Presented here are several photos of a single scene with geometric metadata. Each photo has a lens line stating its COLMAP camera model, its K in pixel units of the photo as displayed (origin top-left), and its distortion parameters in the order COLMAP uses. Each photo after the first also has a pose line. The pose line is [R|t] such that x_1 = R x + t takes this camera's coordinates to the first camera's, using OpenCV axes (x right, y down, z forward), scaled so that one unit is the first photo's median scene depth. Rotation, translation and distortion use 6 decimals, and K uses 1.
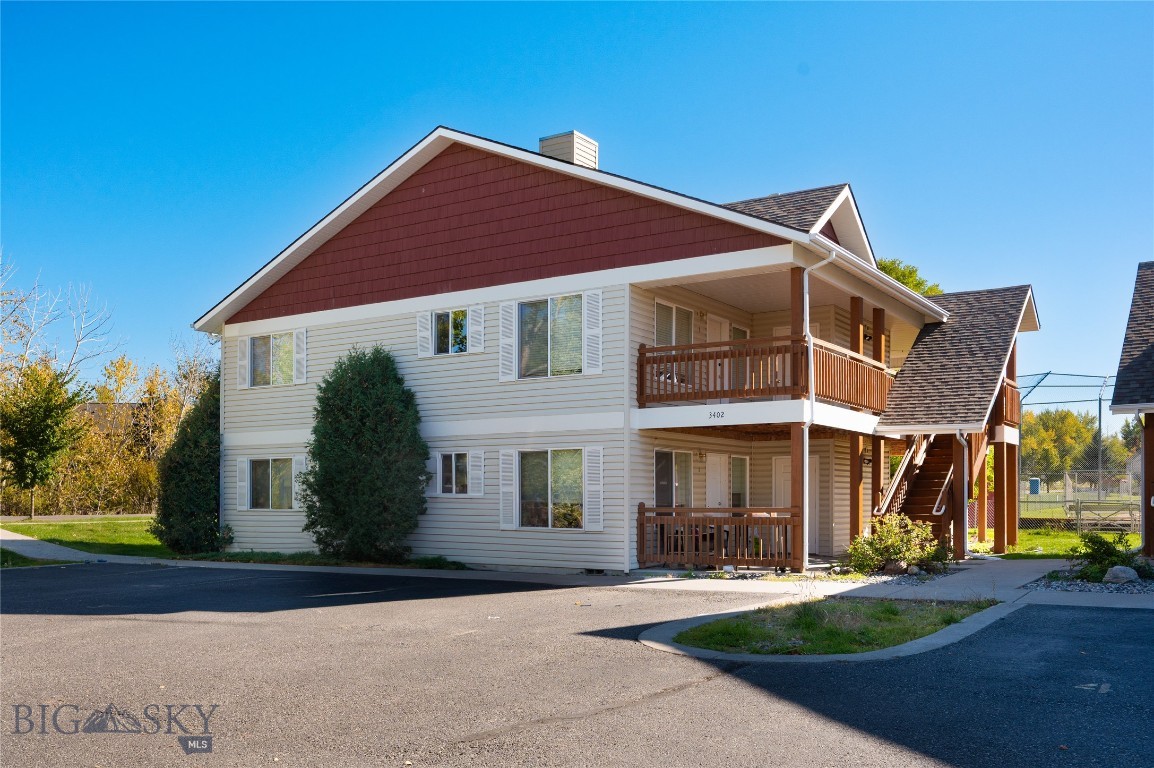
lens RADIAL K [[994.2, 0, 576.4], [0, 994.2, 385.2], [0, 0, 1]] dist [0.003604, -0.001899]
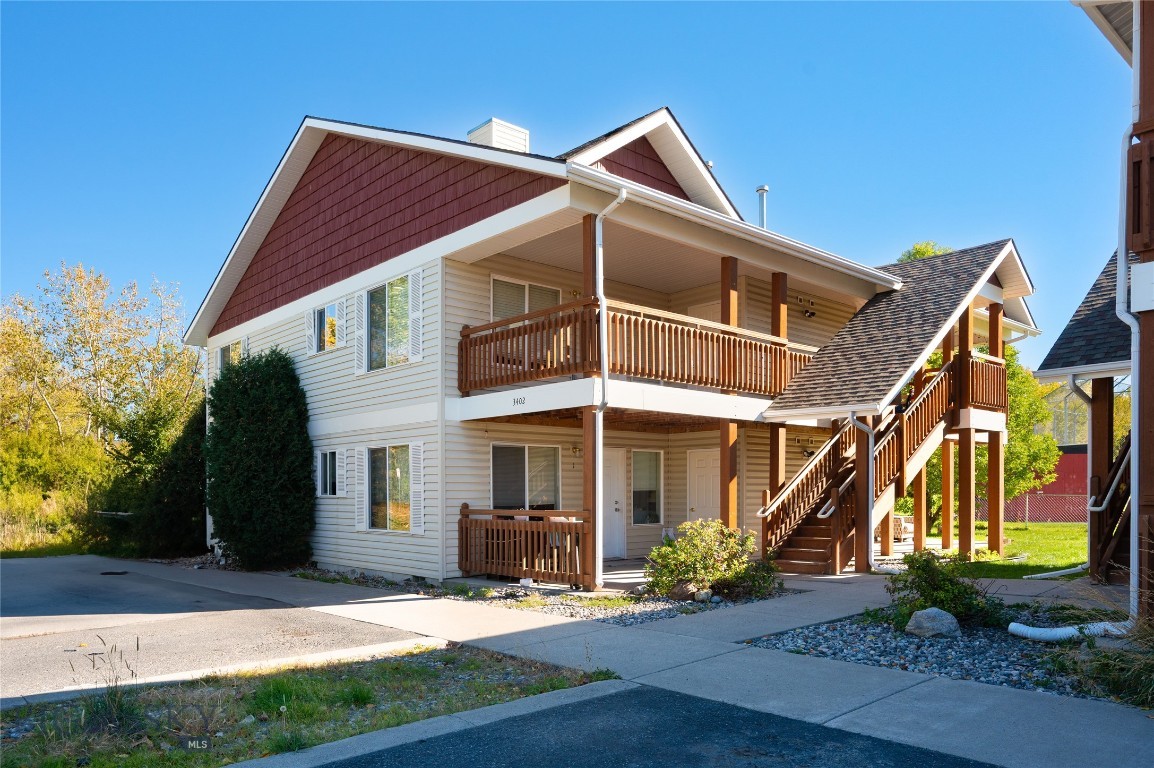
lens RADIAL K [[786.4, 0, 581.1], [0, 786.4, 430.0], [0, 0, 1]] dist [-0.002531, 0.003656]
pose [[0.968511, -0.022712, -0.247932, 0.329842], [0.032479, 0.998846, 0.035374, 0.029507], [0.246842, -0.042312, 0.968132, 0.332445]]
